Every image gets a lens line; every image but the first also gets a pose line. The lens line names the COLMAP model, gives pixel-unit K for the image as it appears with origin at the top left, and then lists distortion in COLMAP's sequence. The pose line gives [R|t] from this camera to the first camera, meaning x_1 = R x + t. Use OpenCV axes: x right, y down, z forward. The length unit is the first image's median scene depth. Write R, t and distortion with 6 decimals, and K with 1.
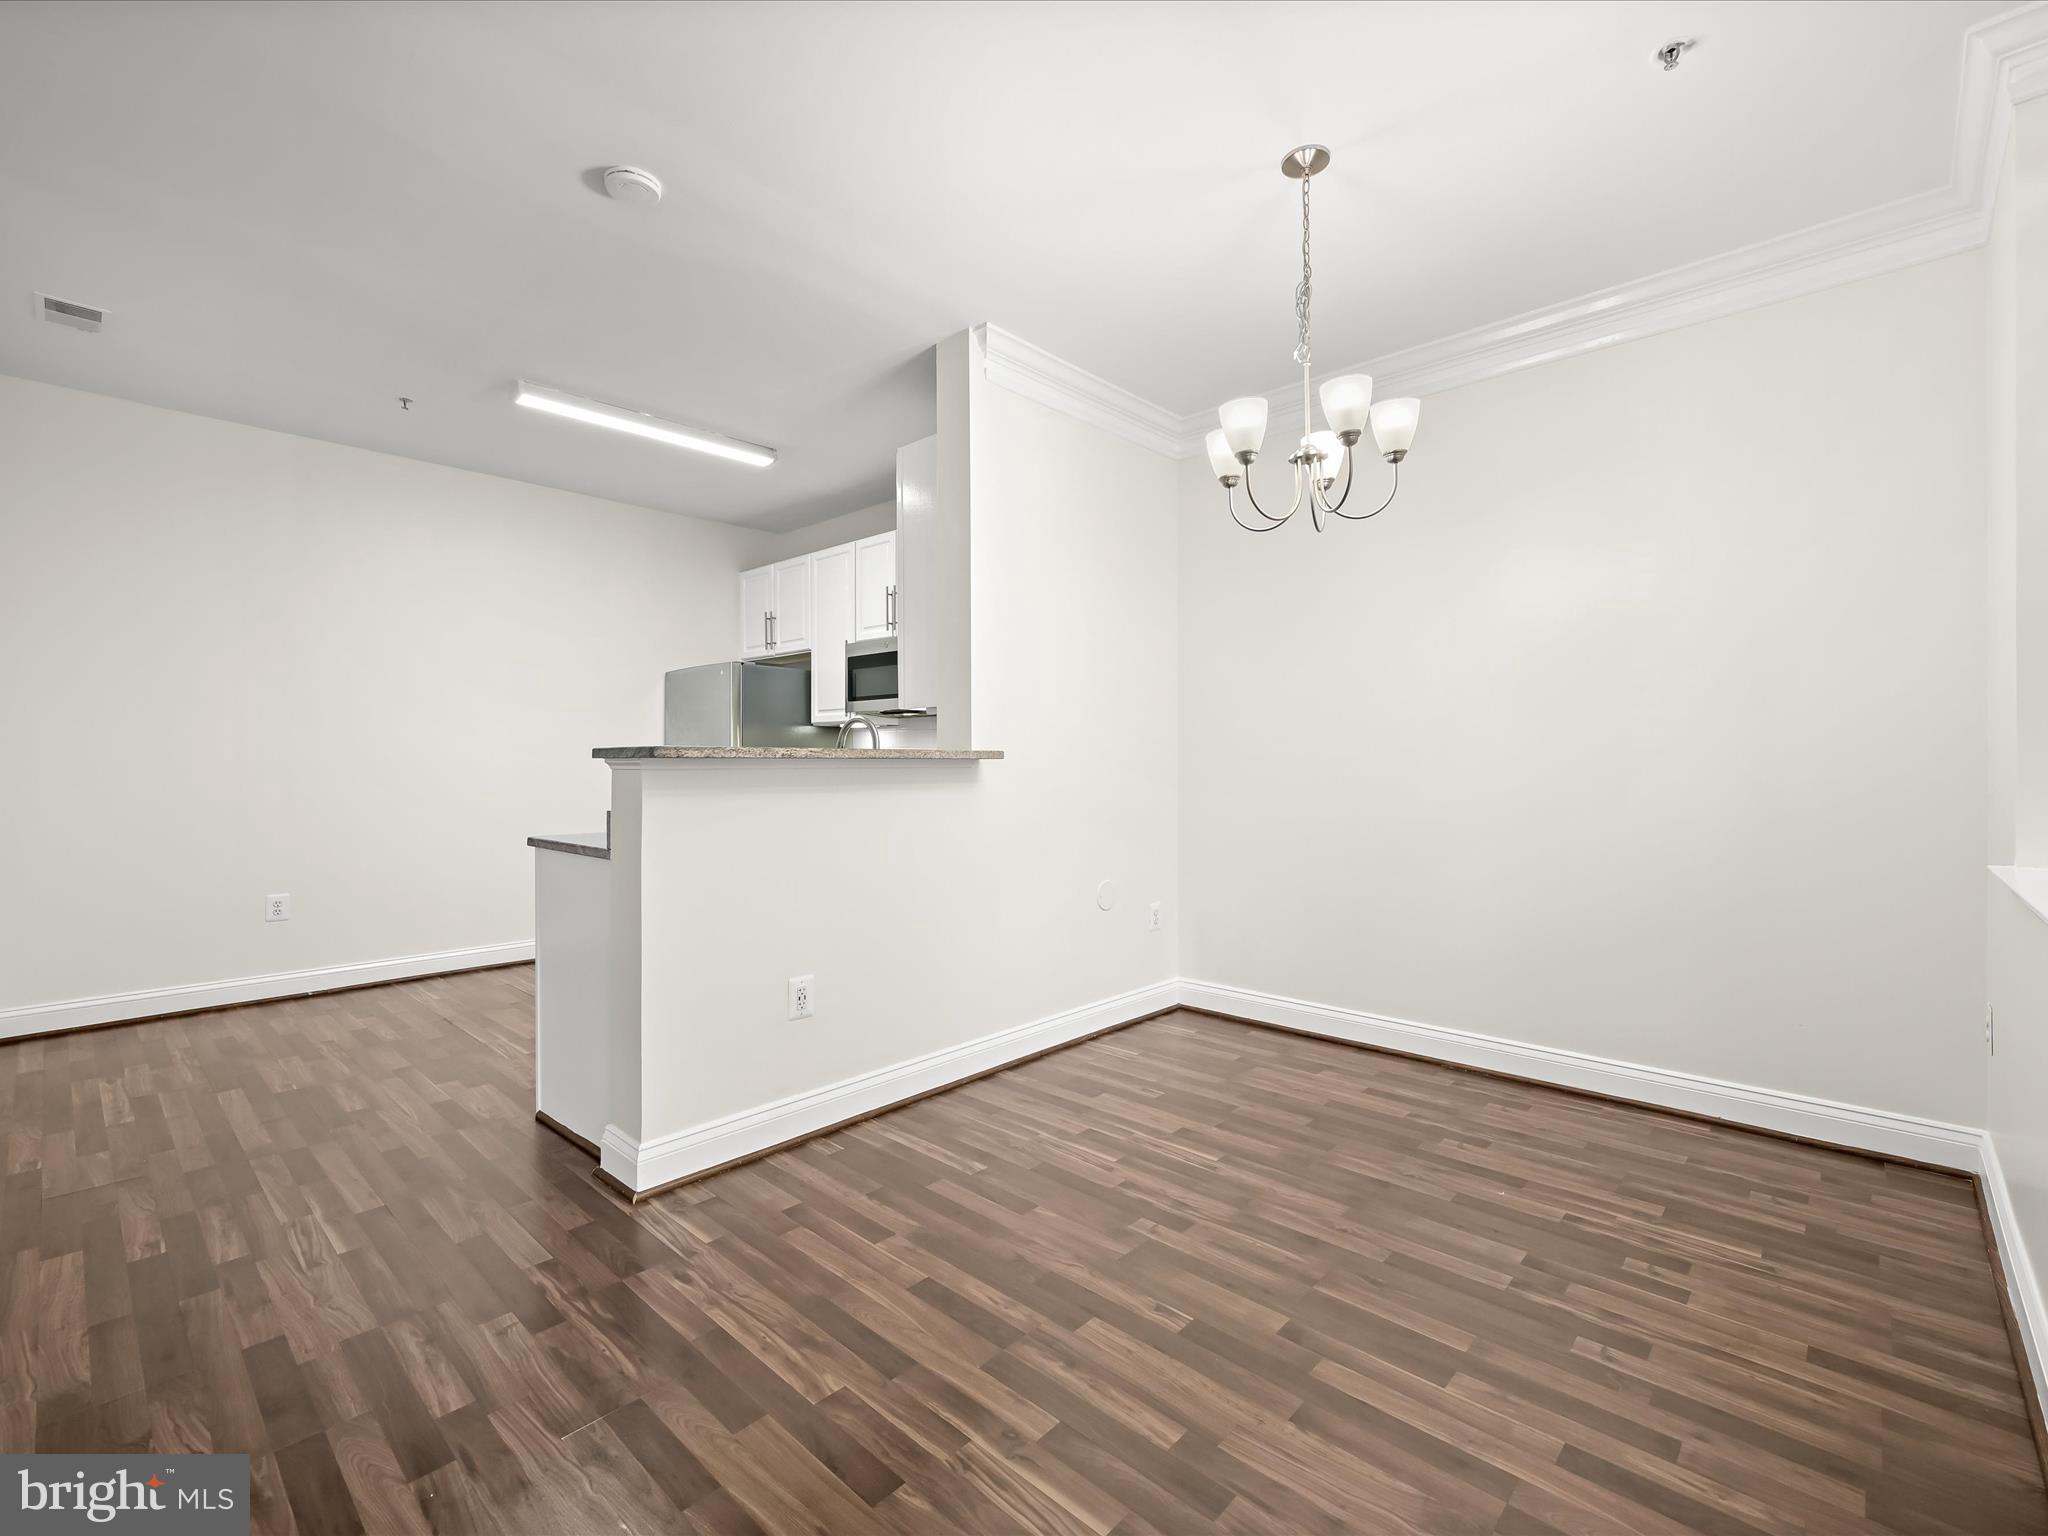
lens RADIAL K [[903.2, 0, 1036.1], [0, 903.2, 756.9], [0, 0, 1]] dist [-0.001502, 0.000131]
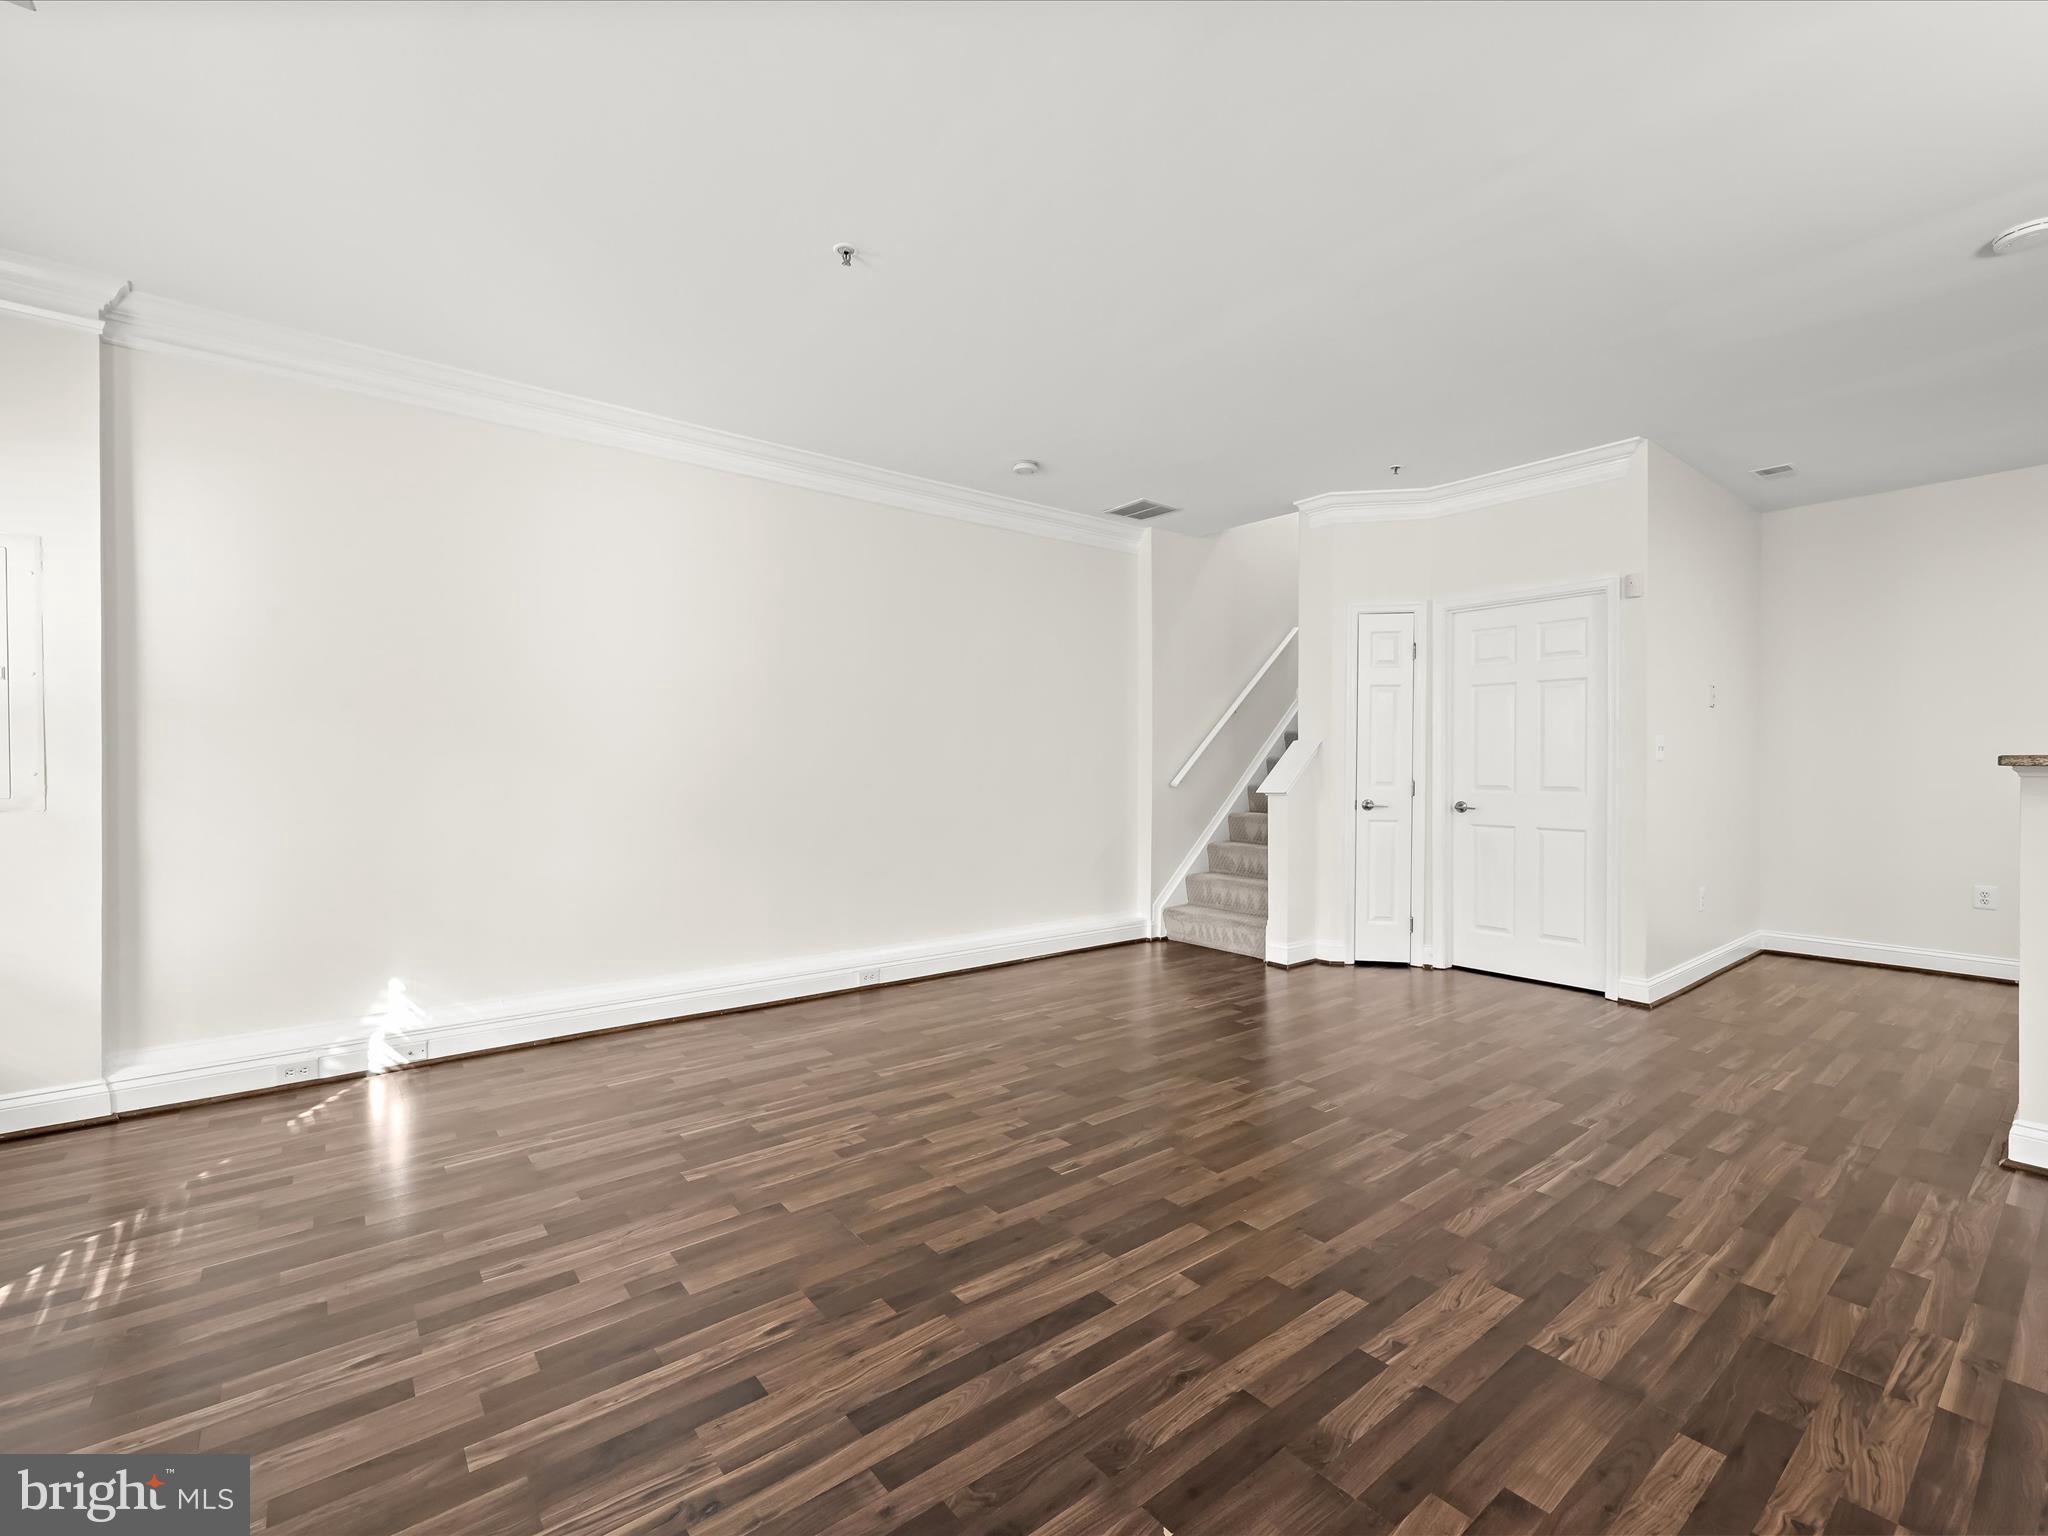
lens RADIAL K [[900.0, 0, 1023.4], [0, 900.0, 773.1], [0, 0, 1]] dist [-0.001952, 0.000048]
pose [[-0.157336, 0.007163, -0.987519, 0.793779], [0.003986, 0.999970, 0.006618, -0.001202], [0.987537, -0.002895, -0.157359, -0.014040]]
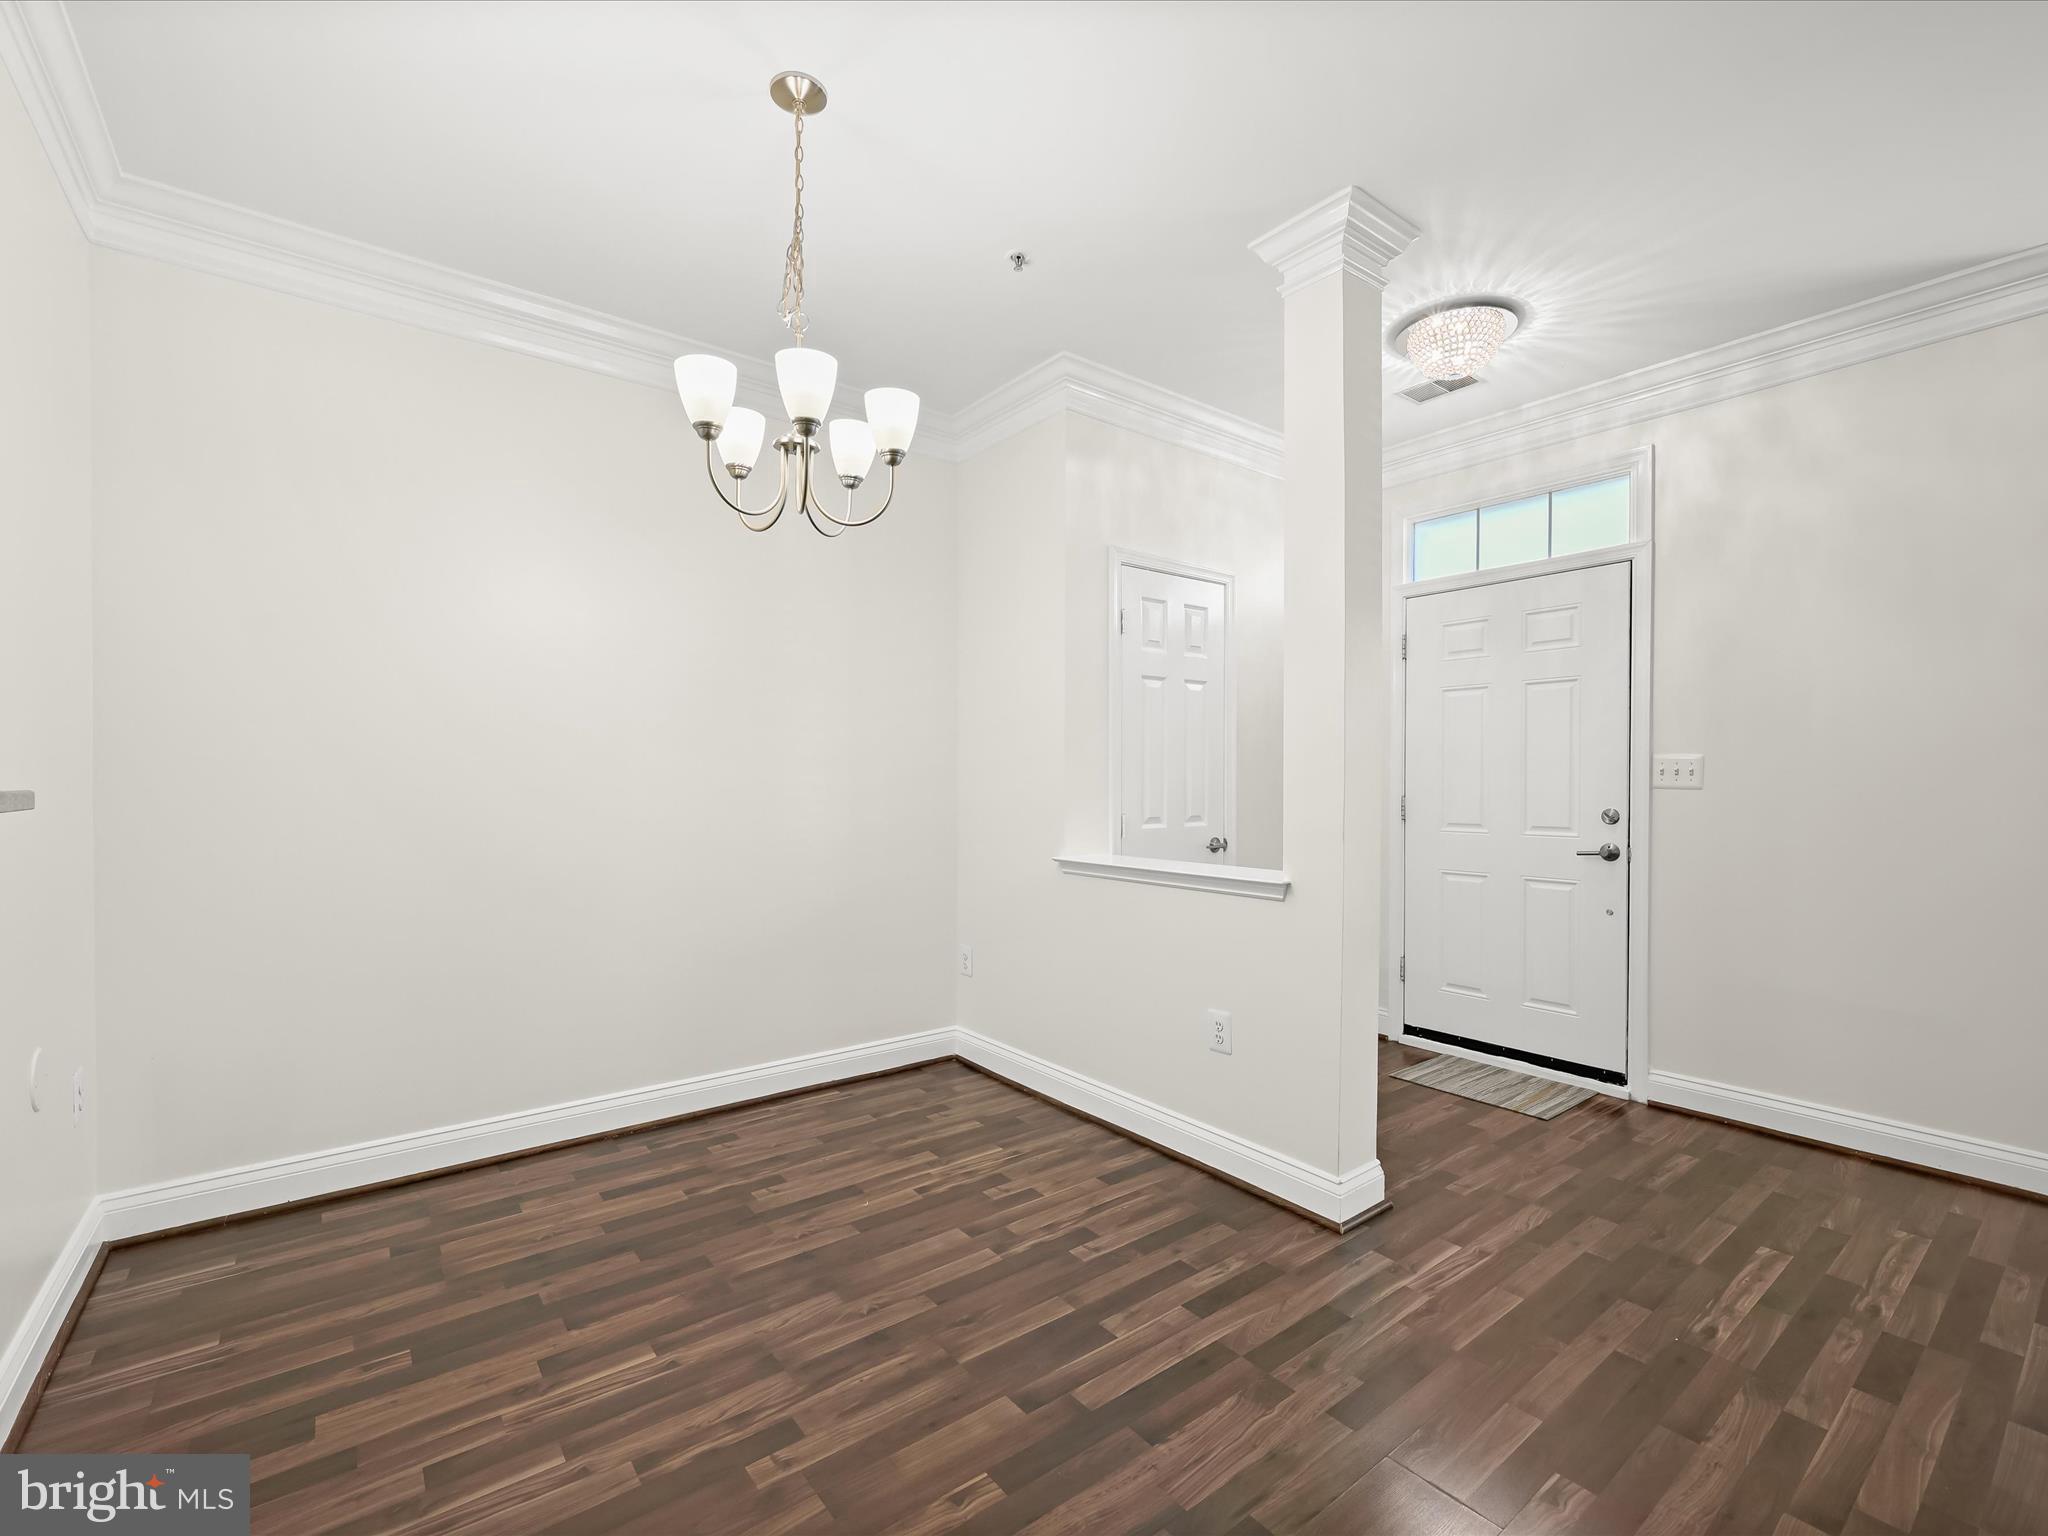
lens RADIAL K [[899.4, 0, 1022.4], [0, 899.4, 789.3], [0, 0, 1]] dist [-0.001176, 0.000270]
pose [[0.170796, -0.010477, 0.985251, -0.485288], [-0.006888, 0.999906, 0.011827, -0.020467], [-0.985282, -0.008807, 0.170708, 0.626708]]
